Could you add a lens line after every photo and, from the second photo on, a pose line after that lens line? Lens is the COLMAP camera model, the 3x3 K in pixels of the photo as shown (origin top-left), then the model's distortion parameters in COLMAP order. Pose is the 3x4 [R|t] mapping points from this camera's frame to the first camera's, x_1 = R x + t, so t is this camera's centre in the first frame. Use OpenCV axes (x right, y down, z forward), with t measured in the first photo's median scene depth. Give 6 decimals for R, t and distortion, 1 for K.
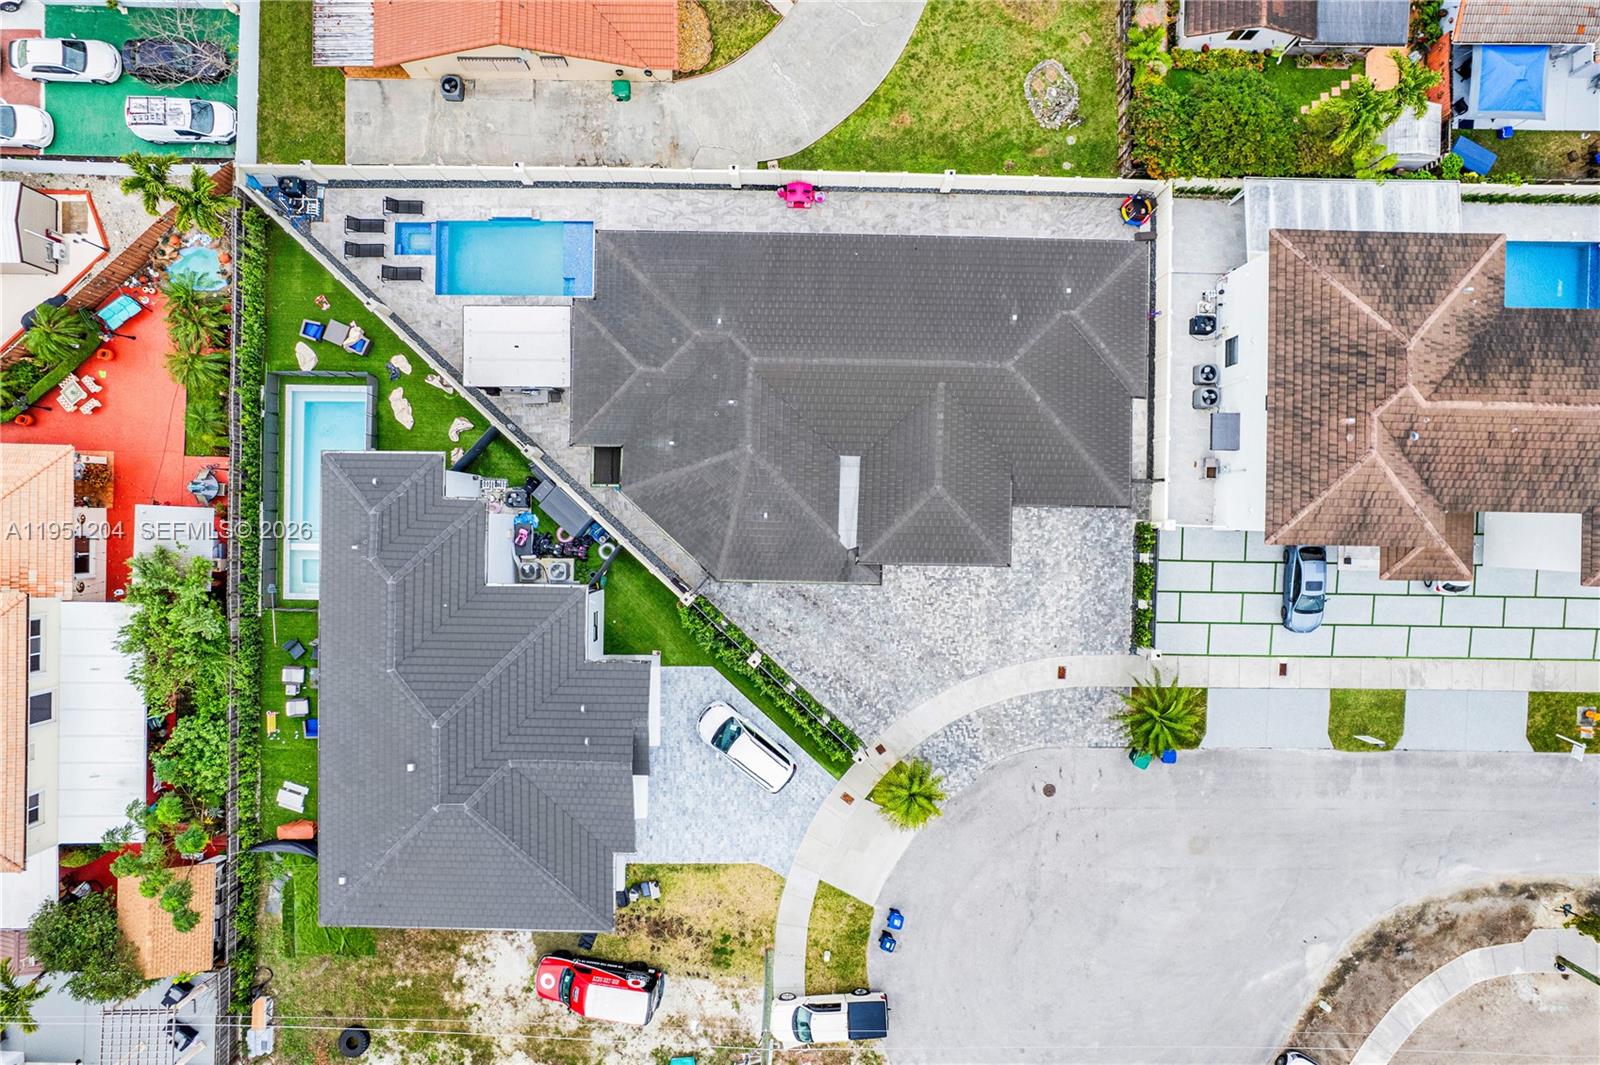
lens RADIAL K [[1032.2, 0, 804.8], [0, 1032.2, 527.4], [0, 0, 1]] dist [-0.079947, 0.068551]
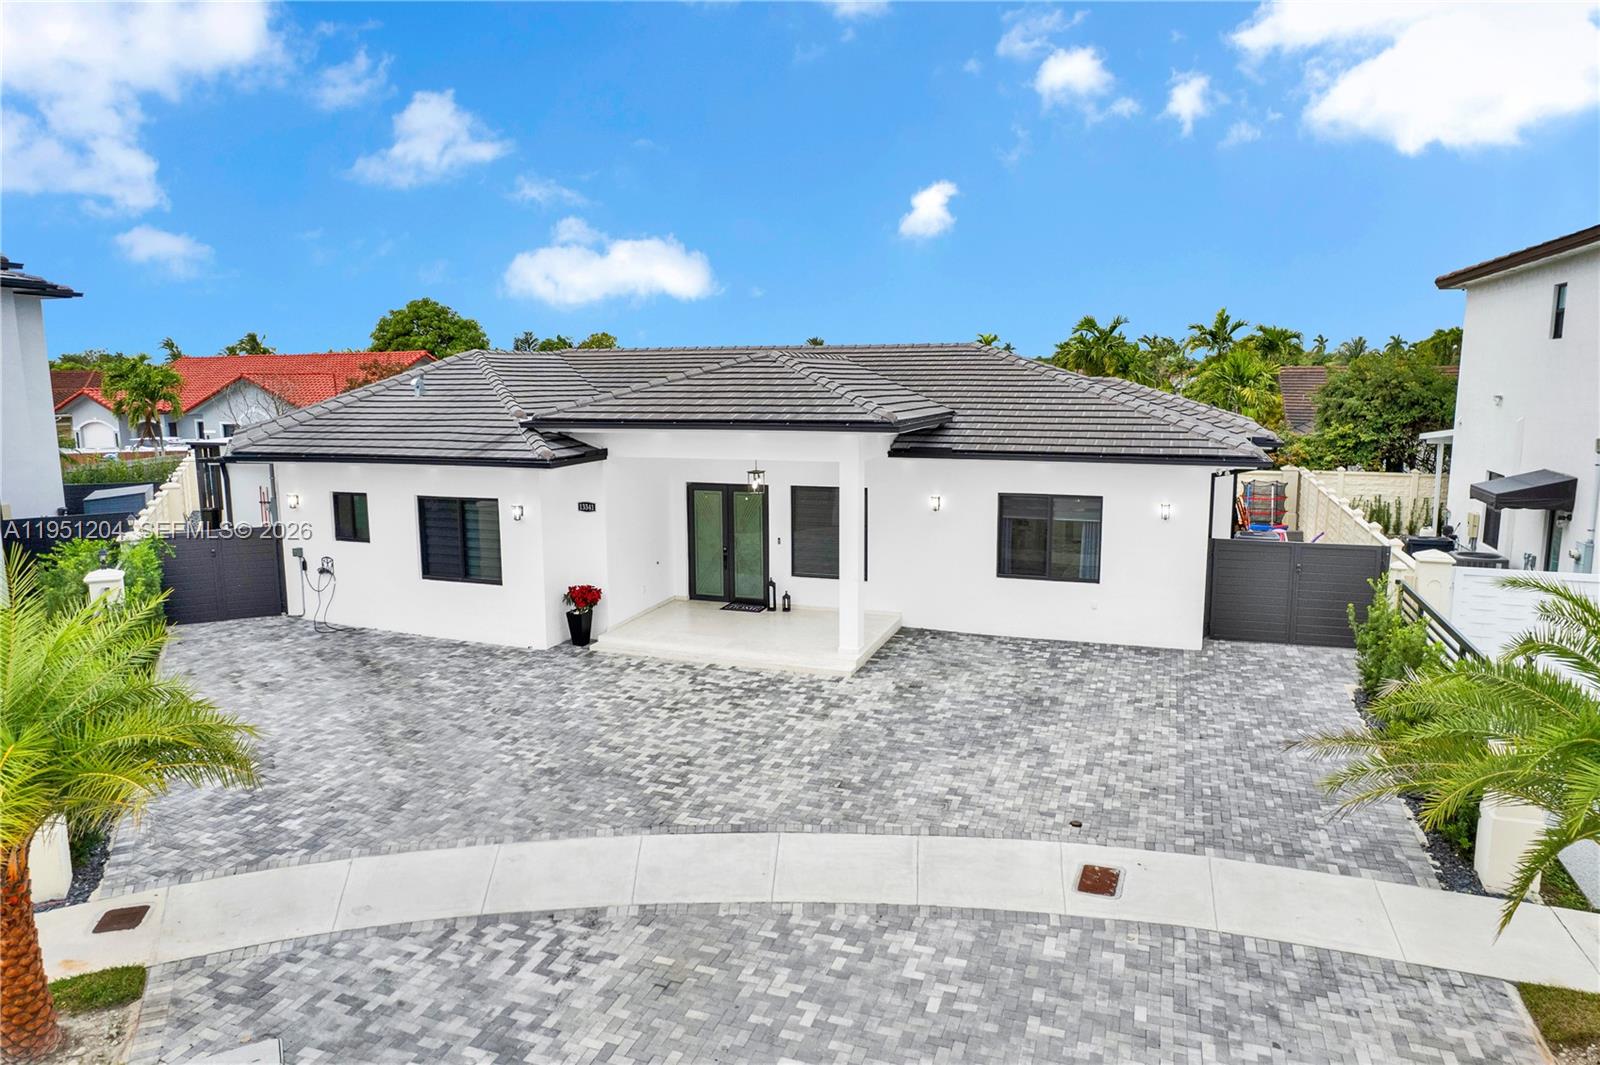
lens RADIAL K [[1032.2, 0, 804.8], [0, 1032.2, 527.4], [0, 0, 1]] dist [-0.079947, 0.068551]
pose [[0.946676, 0.040271, -0.319660, 0.257704], [-0.322137, 0.135732, -0.936912, 0.345951], [0.005657, 0.989927, 0.141467, 0.900459]]
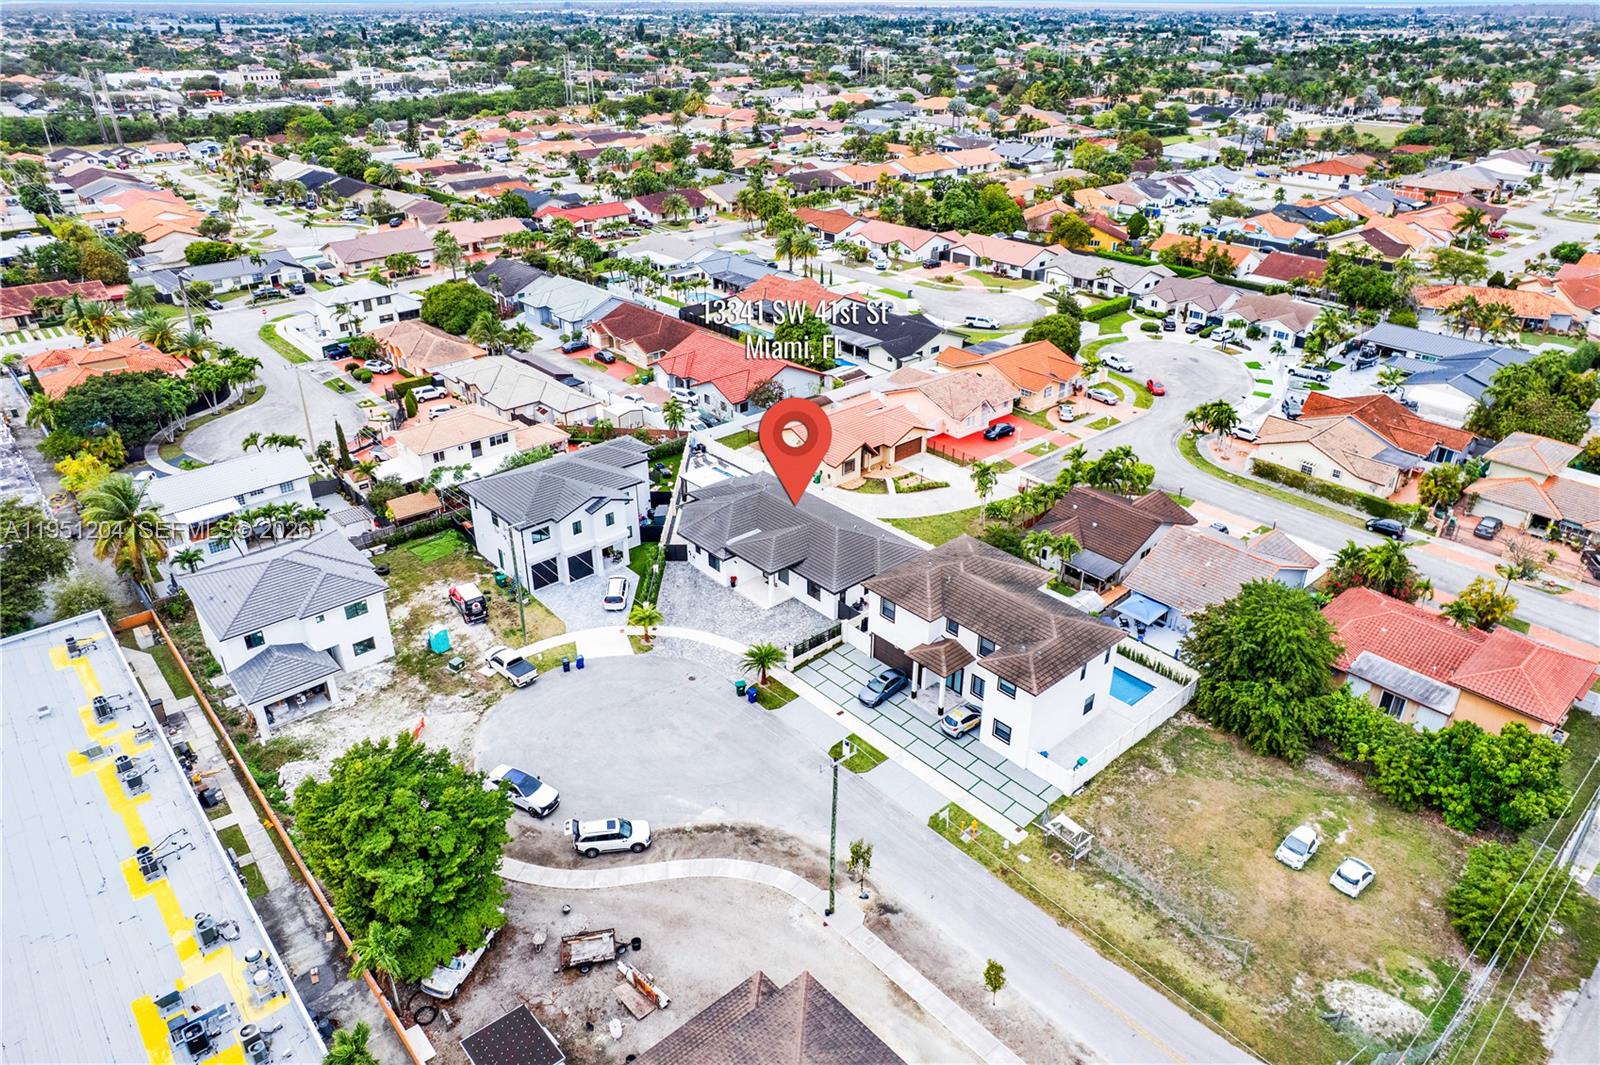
lens RADIAL K [[1032.2, 0, 804.8], [0, 1032.2, 527.4], [0, 0, 1]] dist [-0.079947, 0.068551]
pose [[0.680154, 0.337524, -0.650744, 1.405319], [-0.733059, 0.308679, -0.606087, 1.086915], [-0.003698, 0.889267, 0.457374, -0.011315]]
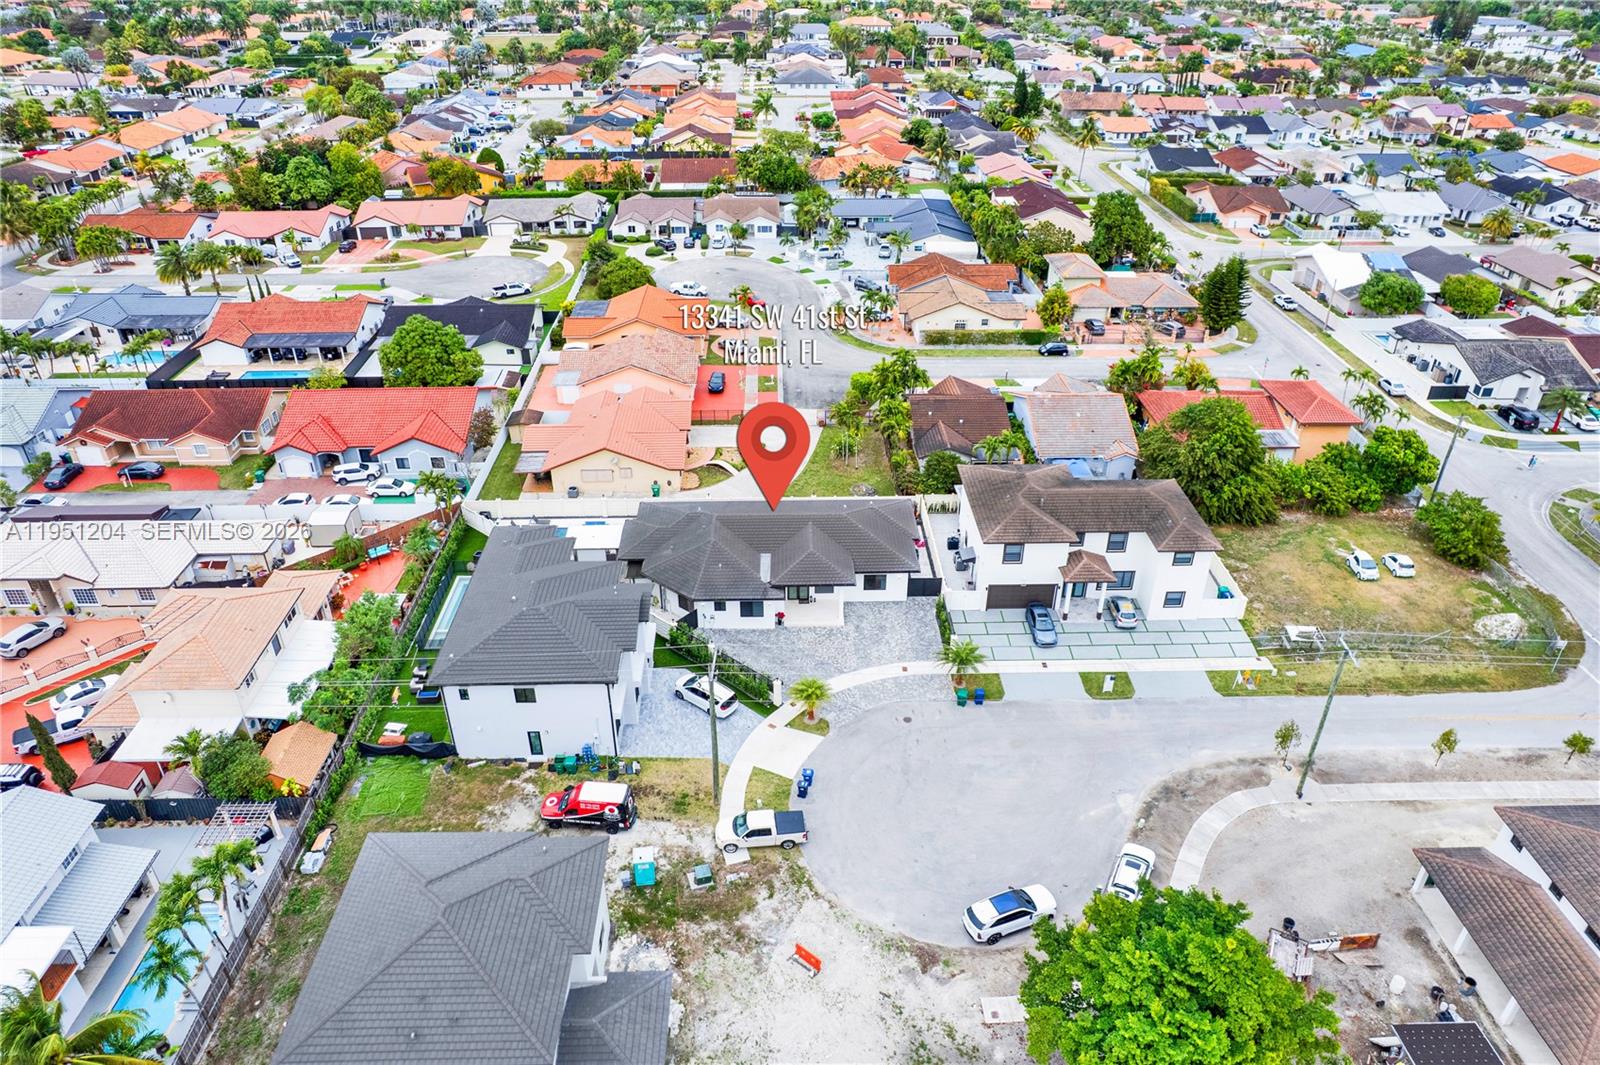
lens RADIAL K [[1032.2, 0, 804.8], [0, 1032.2, 527.4], [0, 0, 1]] dist [-0.079947, 0.068551]
pose [[0.998786, -0.025412, 0.042199, 0.033530], [0.049259, 0.511971, -0.857589, 1.394958], [0.000188, 0.858626, 0.512602, -0.008778]]
